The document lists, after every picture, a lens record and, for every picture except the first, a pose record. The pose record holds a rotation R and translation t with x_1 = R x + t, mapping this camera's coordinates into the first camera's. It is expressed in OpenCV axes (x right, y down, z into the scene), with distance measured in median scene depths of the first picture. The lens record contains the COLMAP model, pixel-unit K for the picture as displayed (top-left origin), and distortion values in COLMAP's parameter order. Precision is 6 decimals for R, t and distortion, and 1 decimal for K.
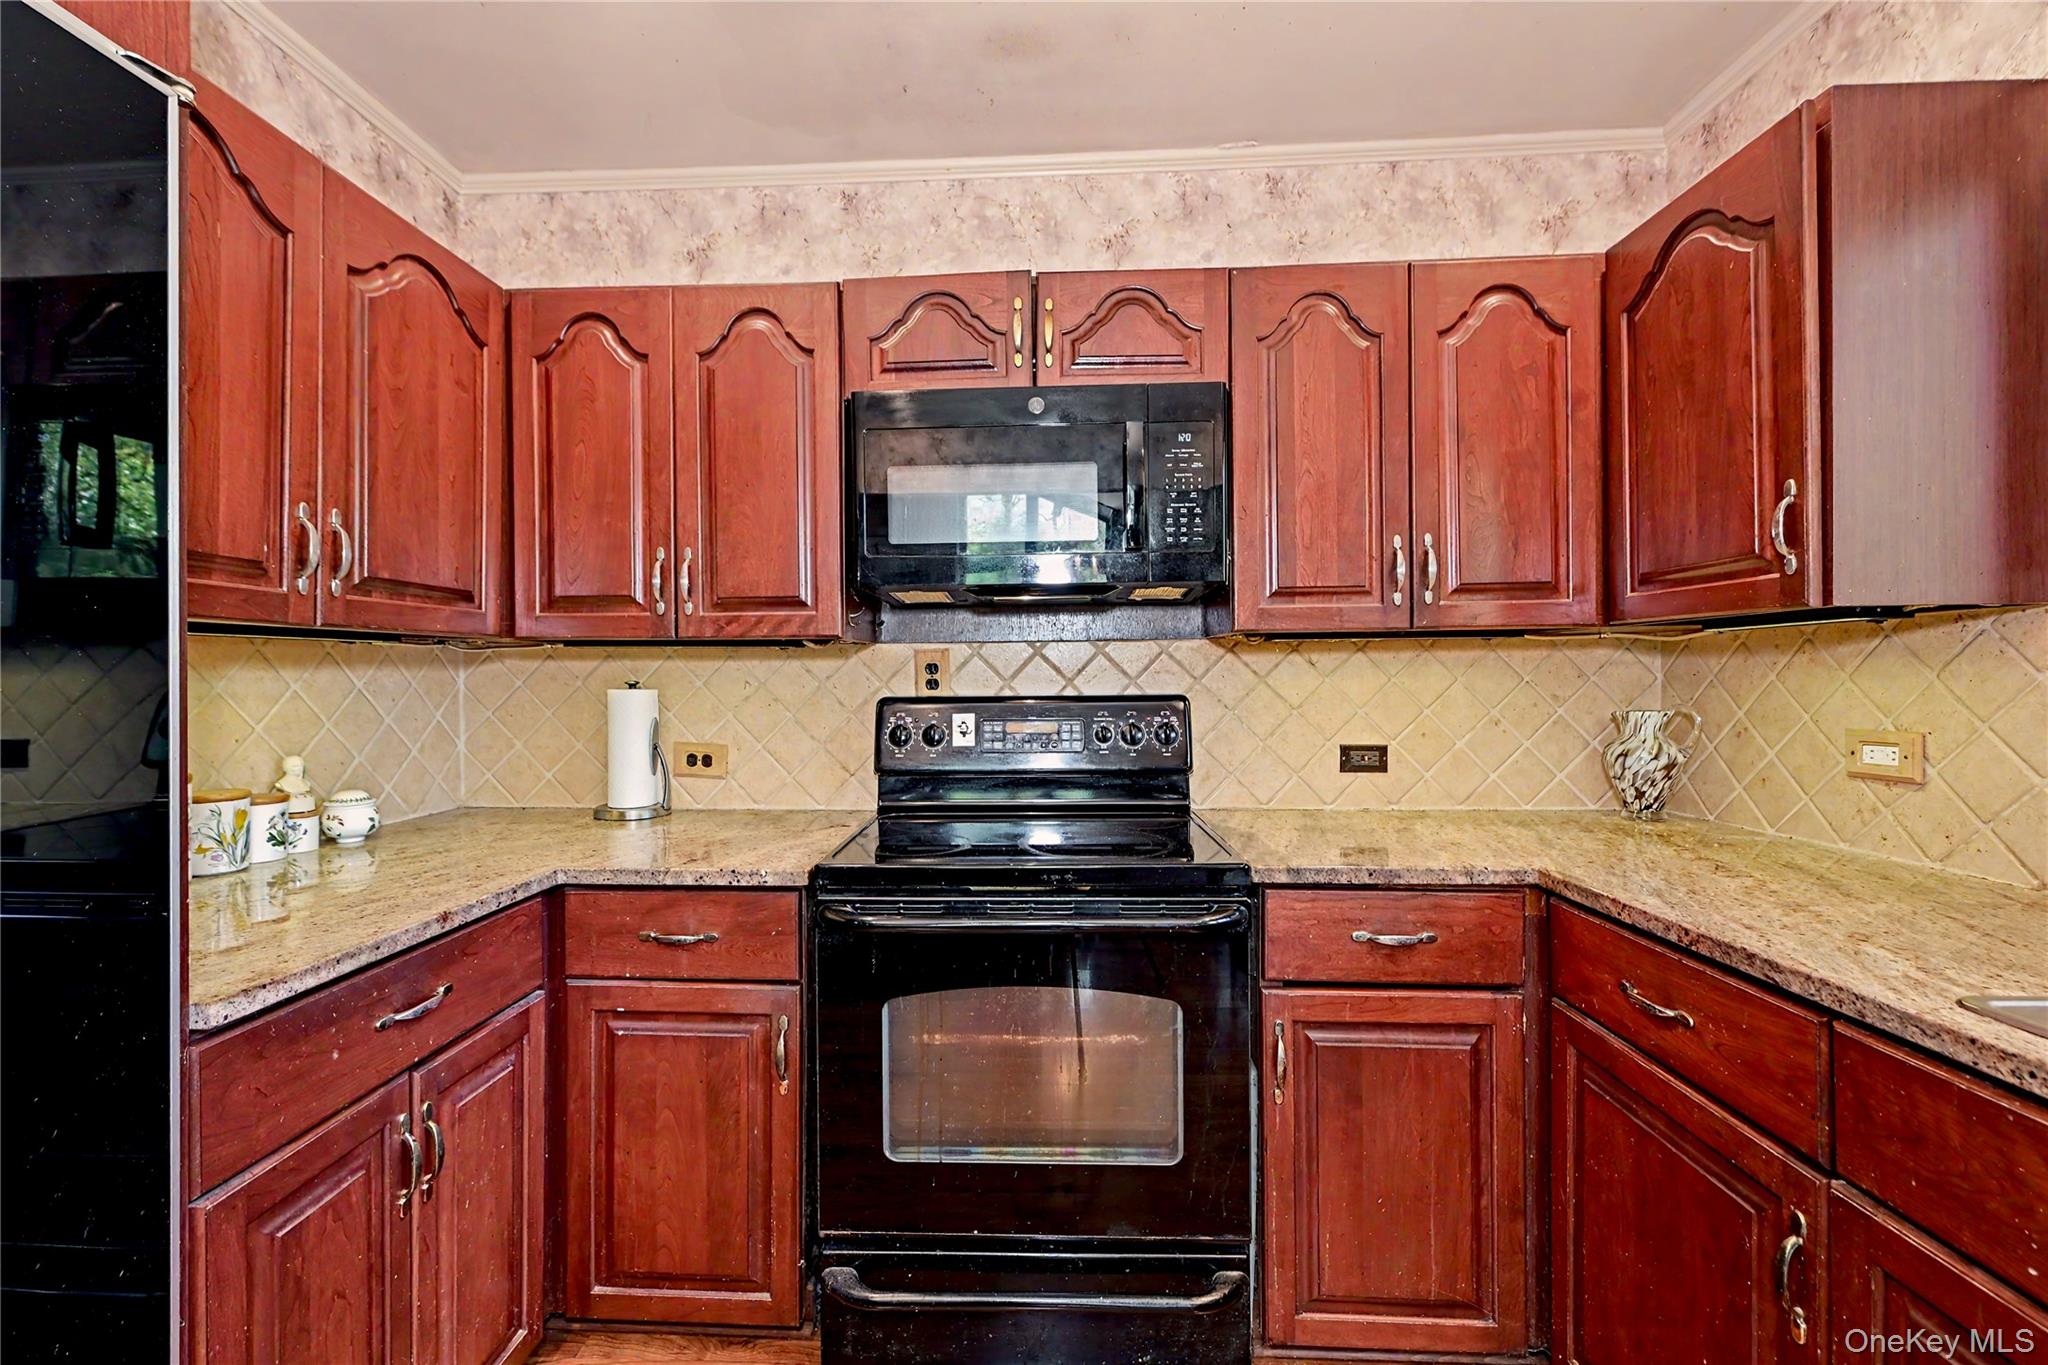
lens RADIAL K [[948.0, 0, 1023.5], [0, 948.0, 667.7], [0, 0, 1]] dist [-0.002358, 0.000498]
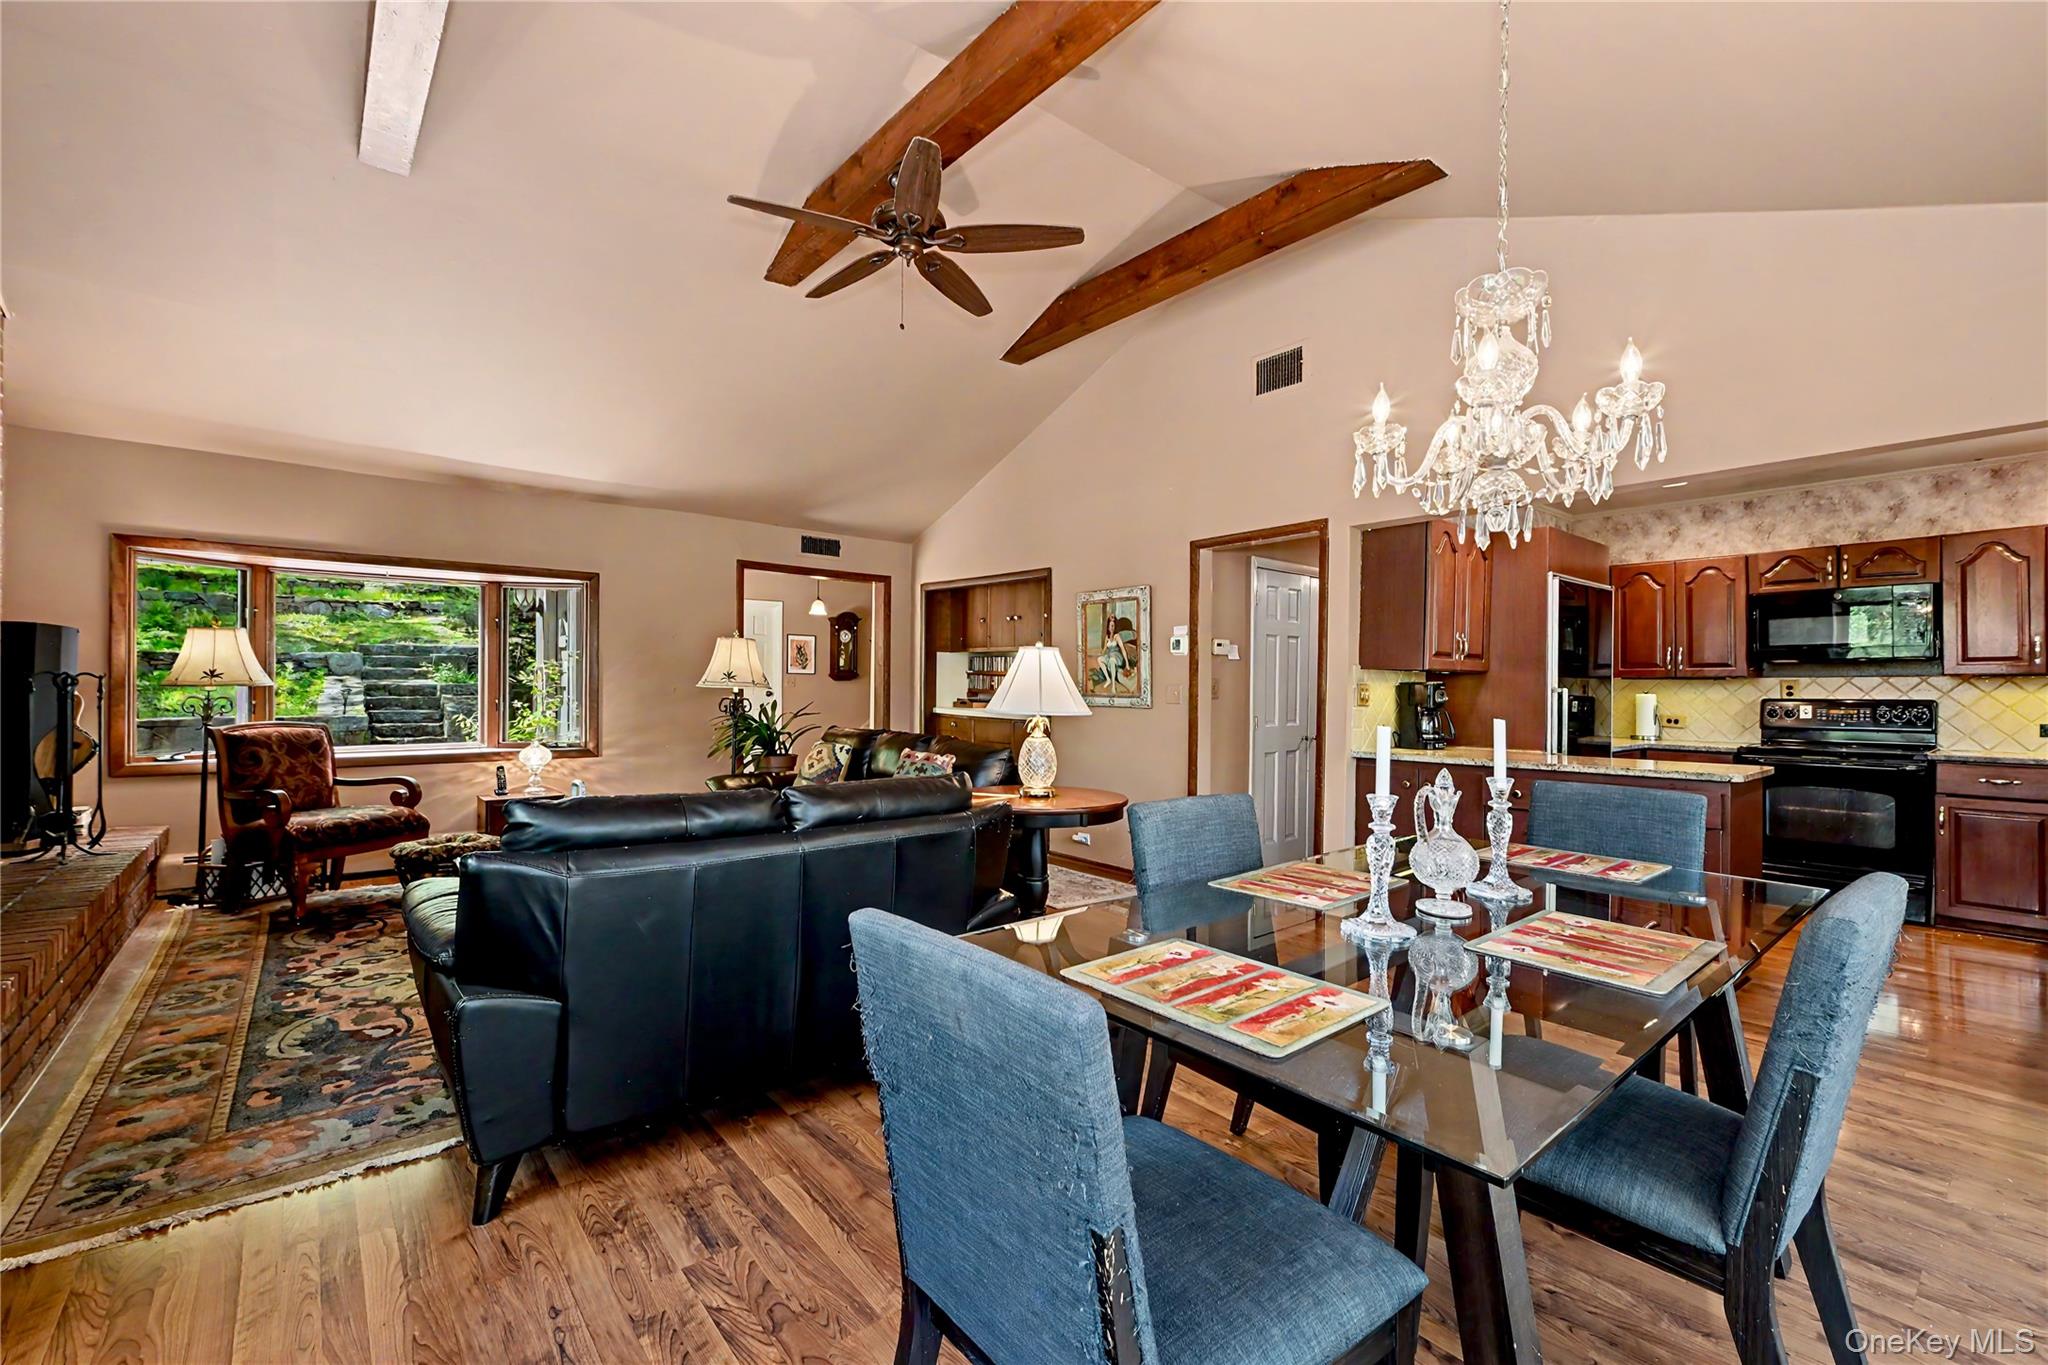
lens RADIAL K [[858.7, 0, 1008.9], [0, 858.7, 681.2], [0, 0, 1]] dist [-0.002199, 0.000658]
pose [[0.655263, 0.003929, -0.755391, 0.291074], [-0.004928, 0.999987, 0.000926, -0.009253], [0.755385, 0.003115, 0.655274, -2.264723]]
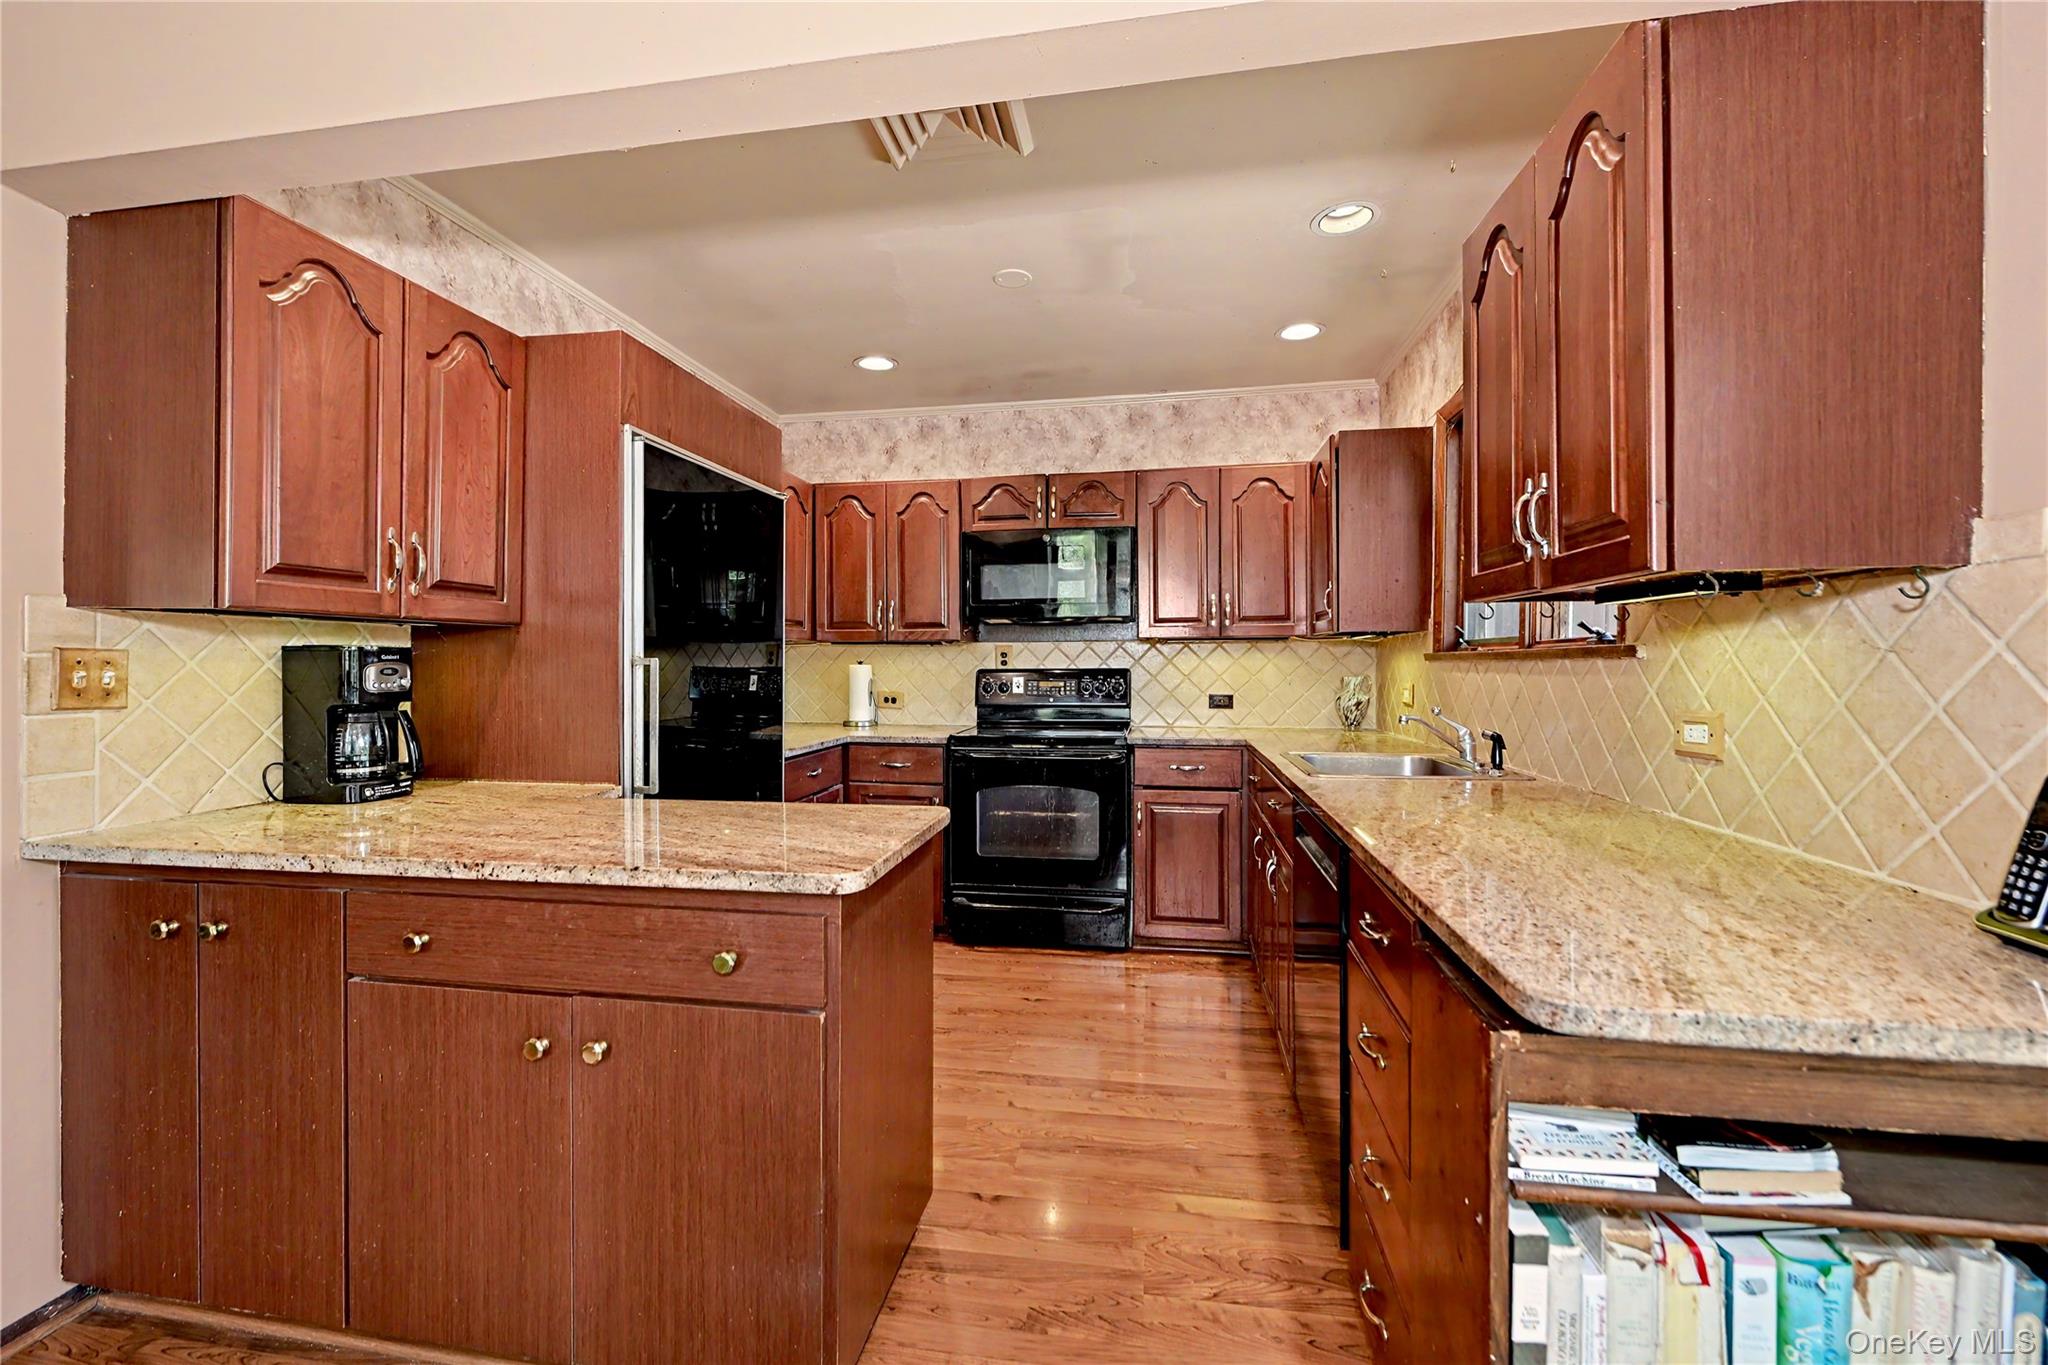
lens RADIAL K [[948.0, 0, 989.5], [0, 948.0, 659.8], [0, 0, 1]] dist [-0.002358, 0.000498]
pose [[0.988293, 0.004149, -0.152509, 0.198108], [-0.002854, 0.999958, 0.008707, -0.006666], [0.152539, -0.008170, 0.988264, -1.091976]]
